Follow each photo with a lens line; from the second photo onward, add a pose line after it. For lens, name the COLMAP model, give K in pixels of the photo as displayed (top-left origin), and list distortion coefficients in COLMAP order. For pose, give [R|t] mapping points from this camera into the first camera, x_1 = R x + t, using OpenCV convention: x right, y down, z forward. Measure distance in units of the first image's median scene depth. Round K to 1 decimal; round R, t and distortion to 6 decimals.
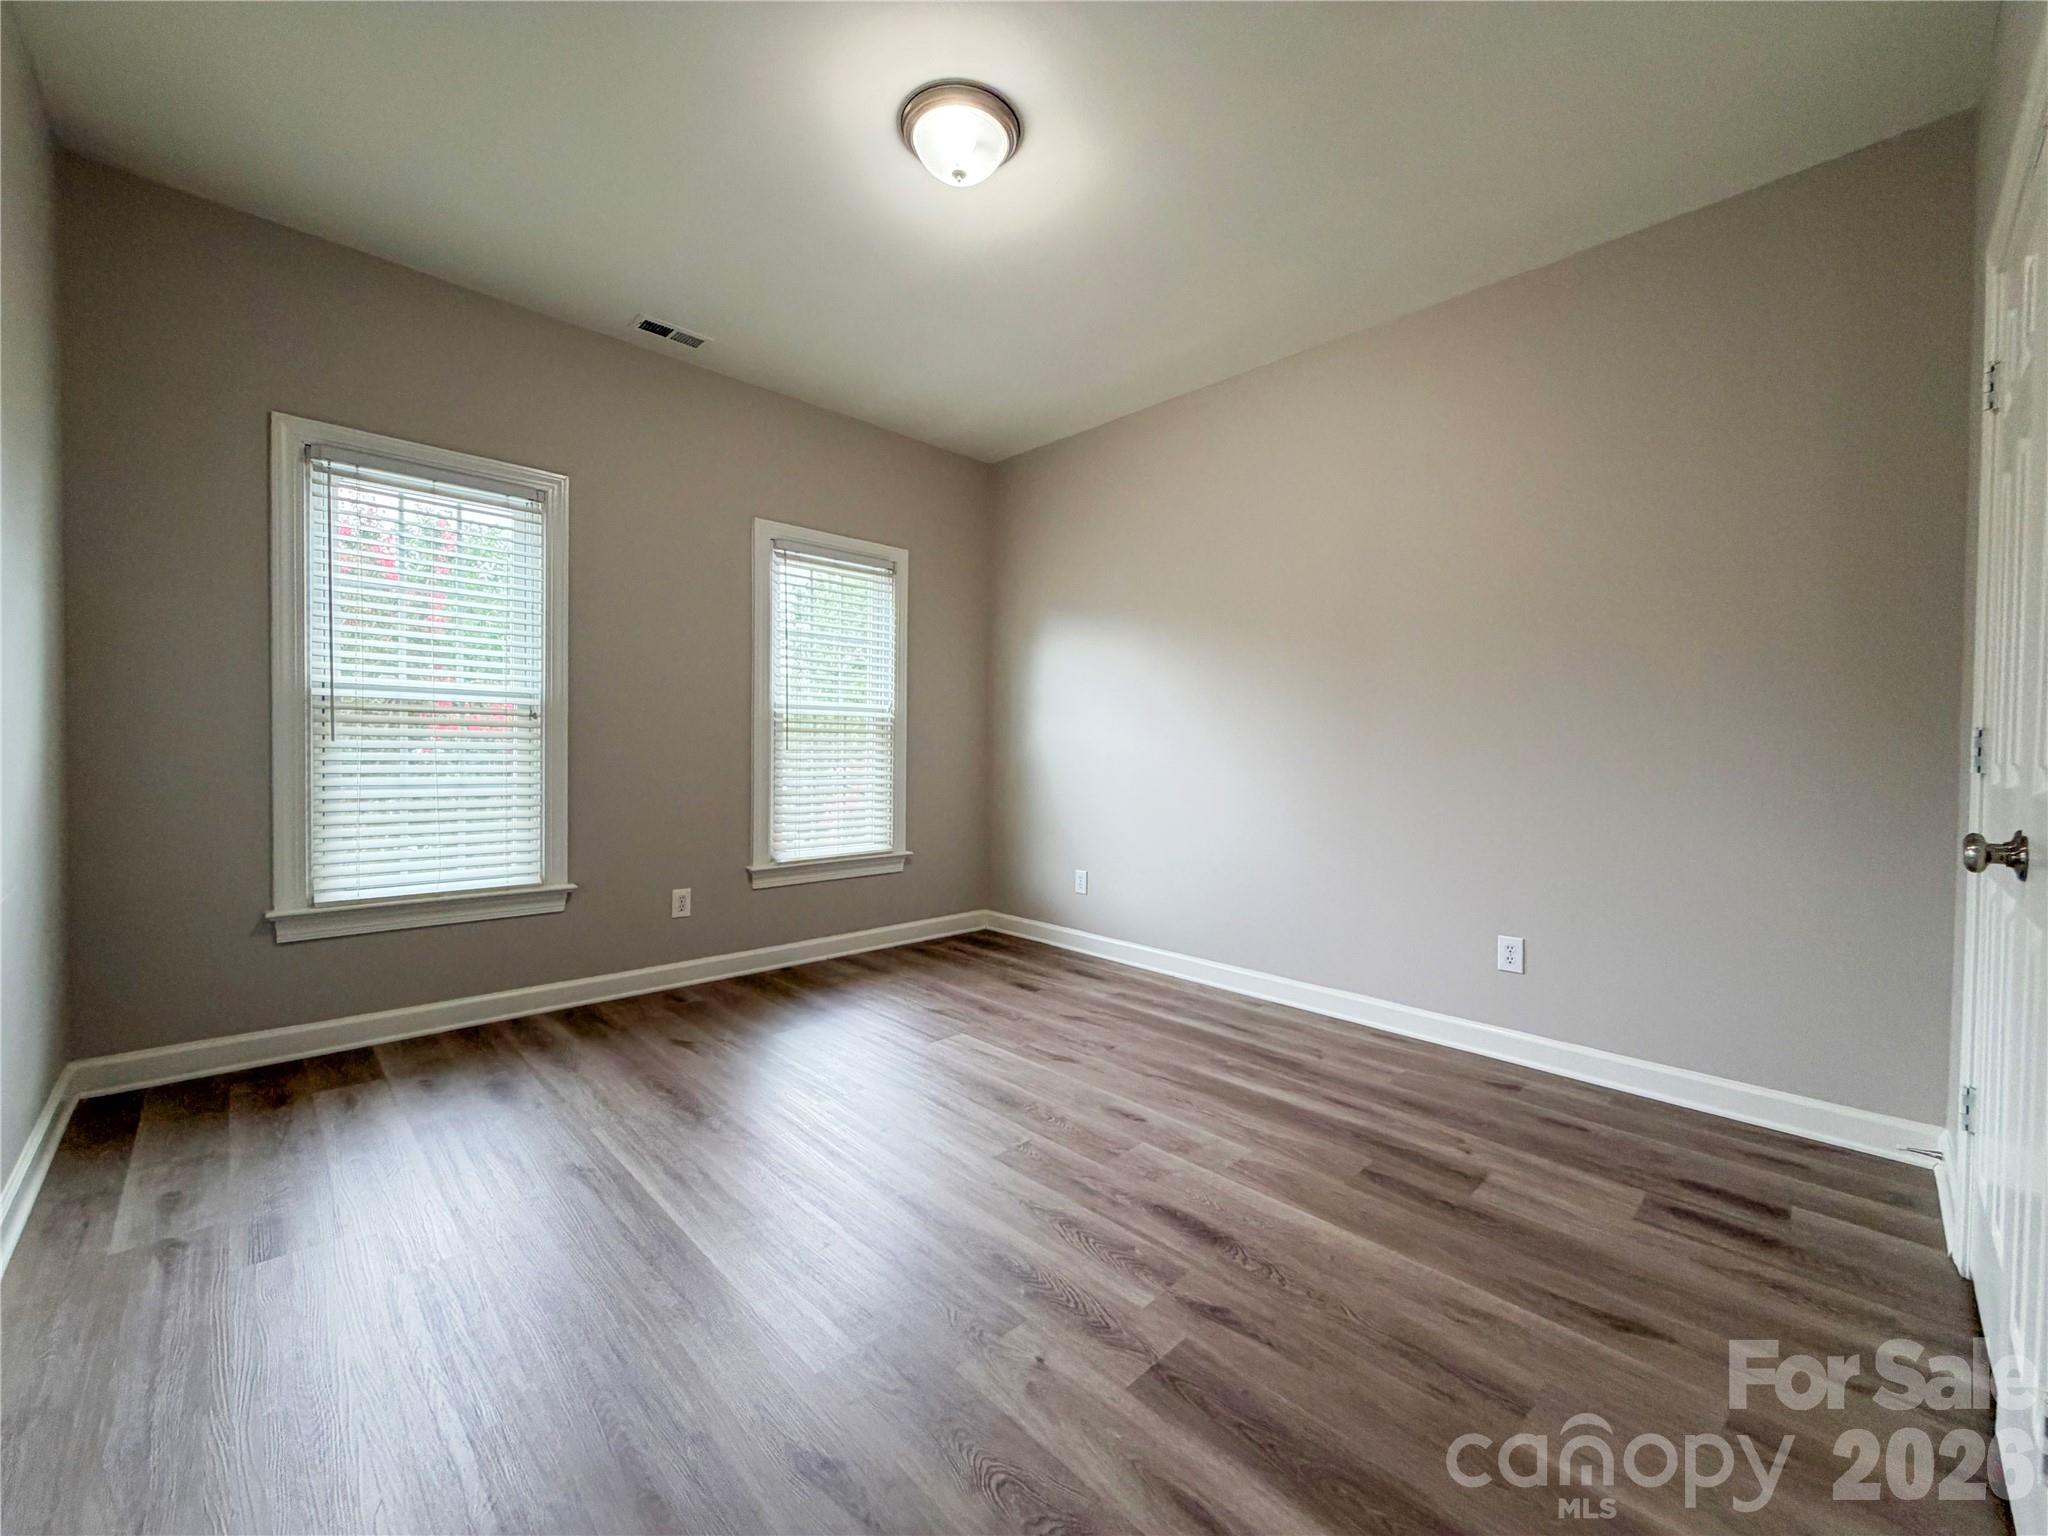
lens RADIAL K [[826.4, 0, 1024.0], [0, 826.4, 768.0], [0, 0, 1]] dist [-0.001992, 0.000001]
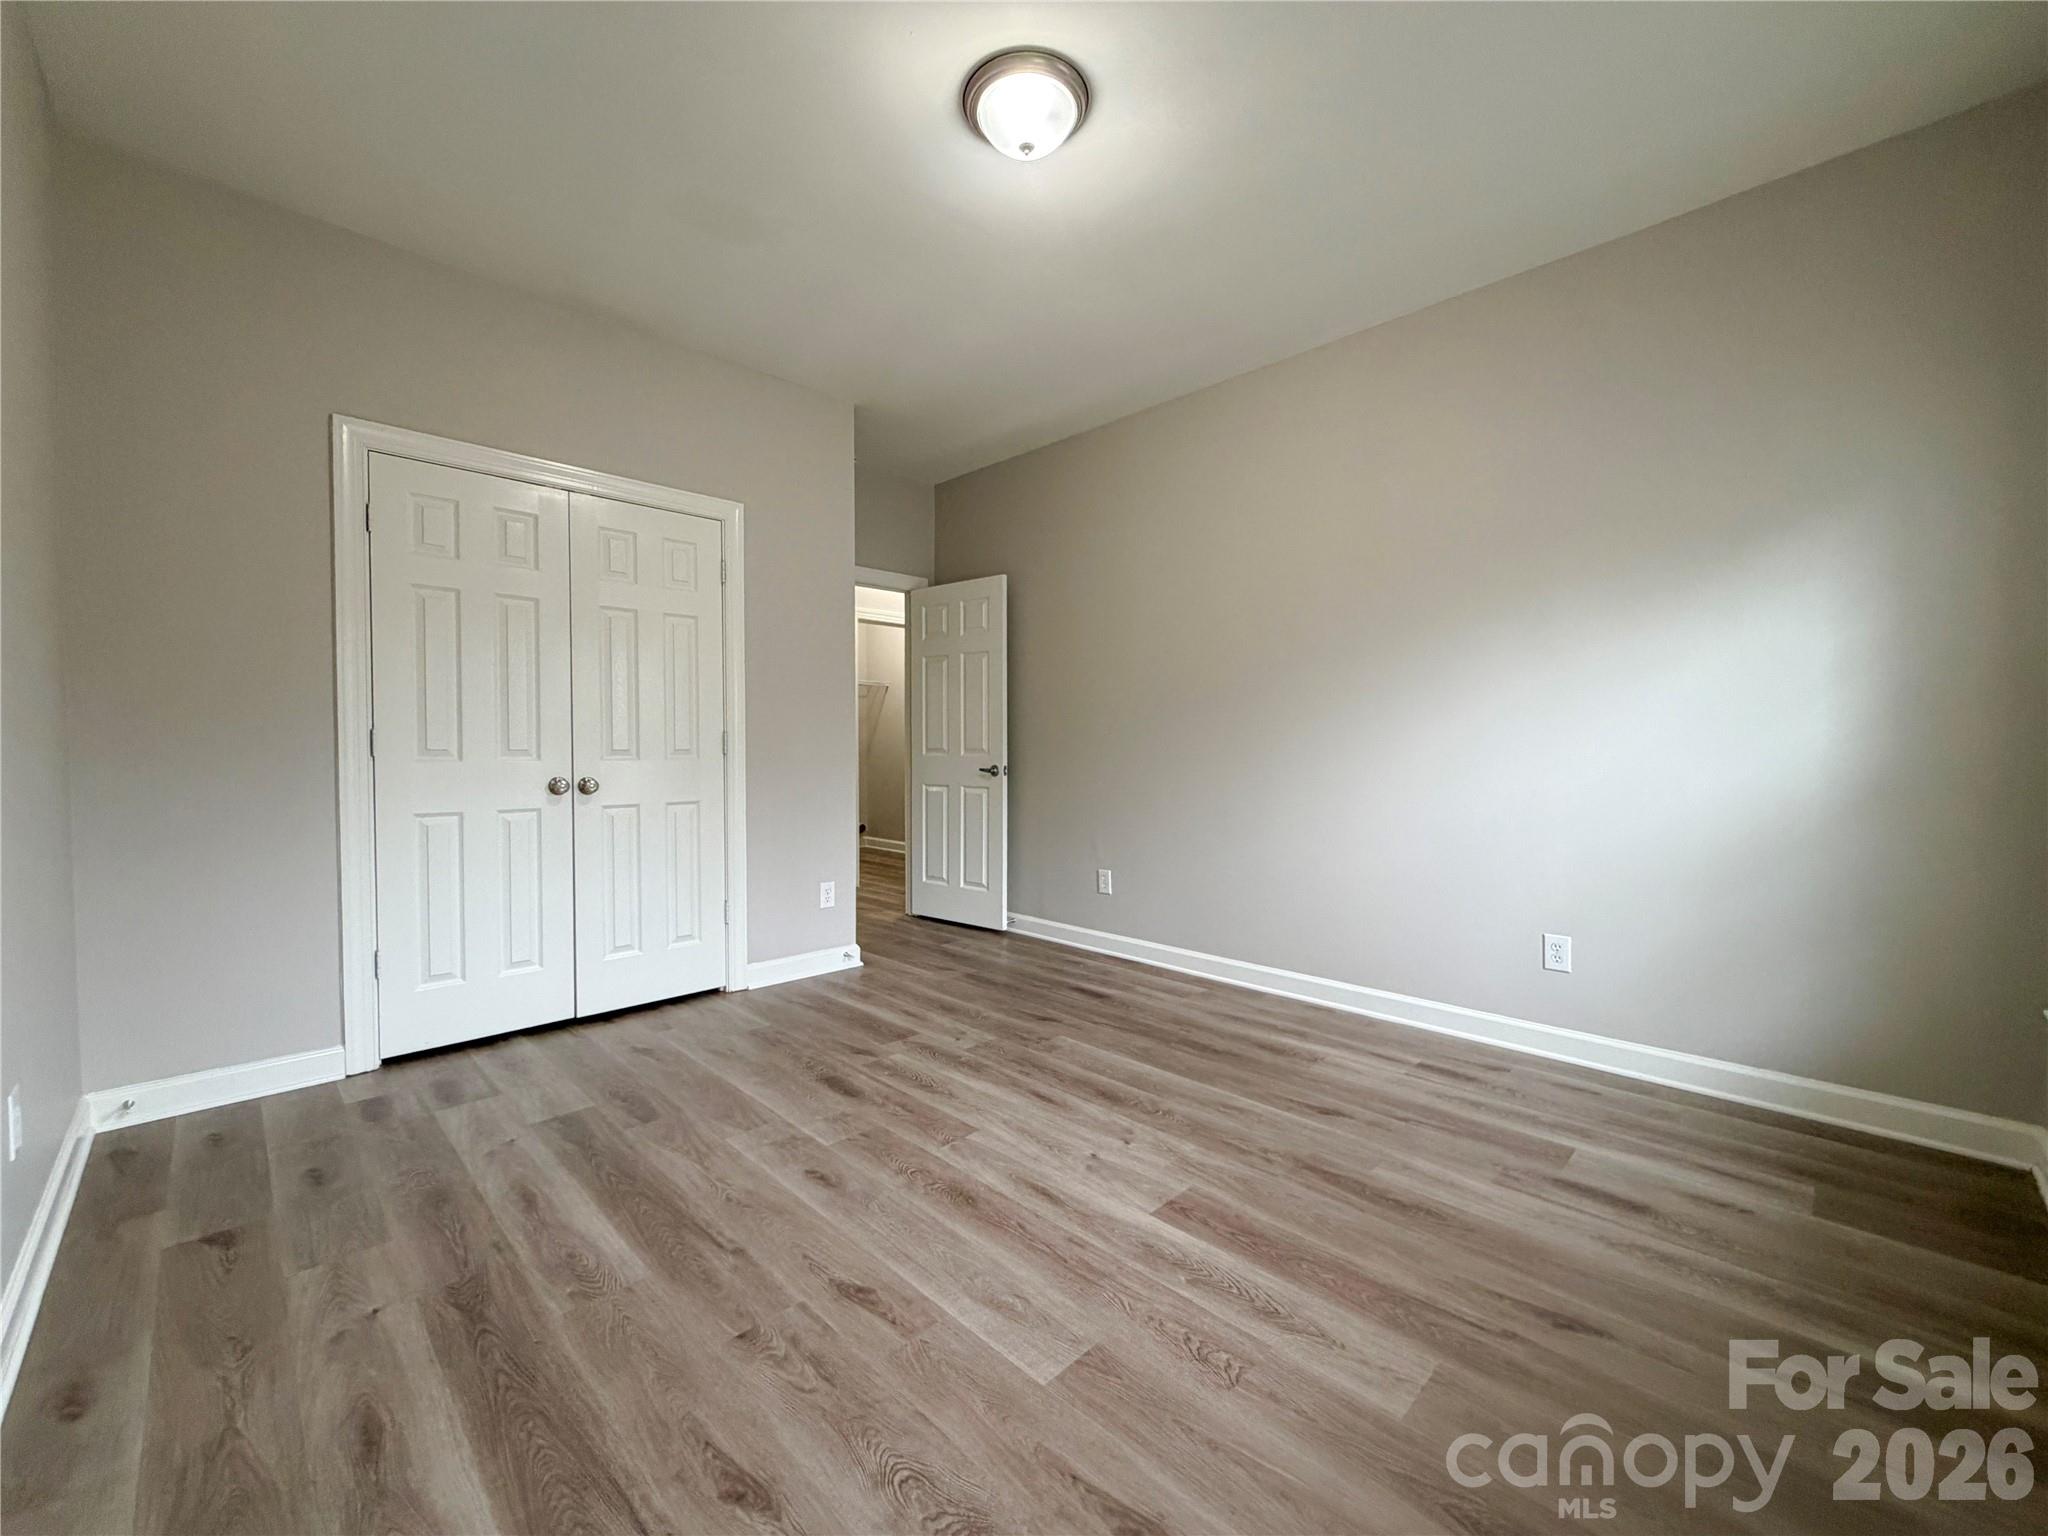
lens RADIAL K [[826.4, 0, 1024.0], [0, 826.4, 768.0], [0, 0, 1]] dist [-0.001992, 0.000001]
pose [[-0.999872, -0.013668, -0.008313, -0.072643], [-0.014084, 0.998536, 0.052221, -0.051443], [0.007587, 0.052332, -0.998601, 1.852358]]
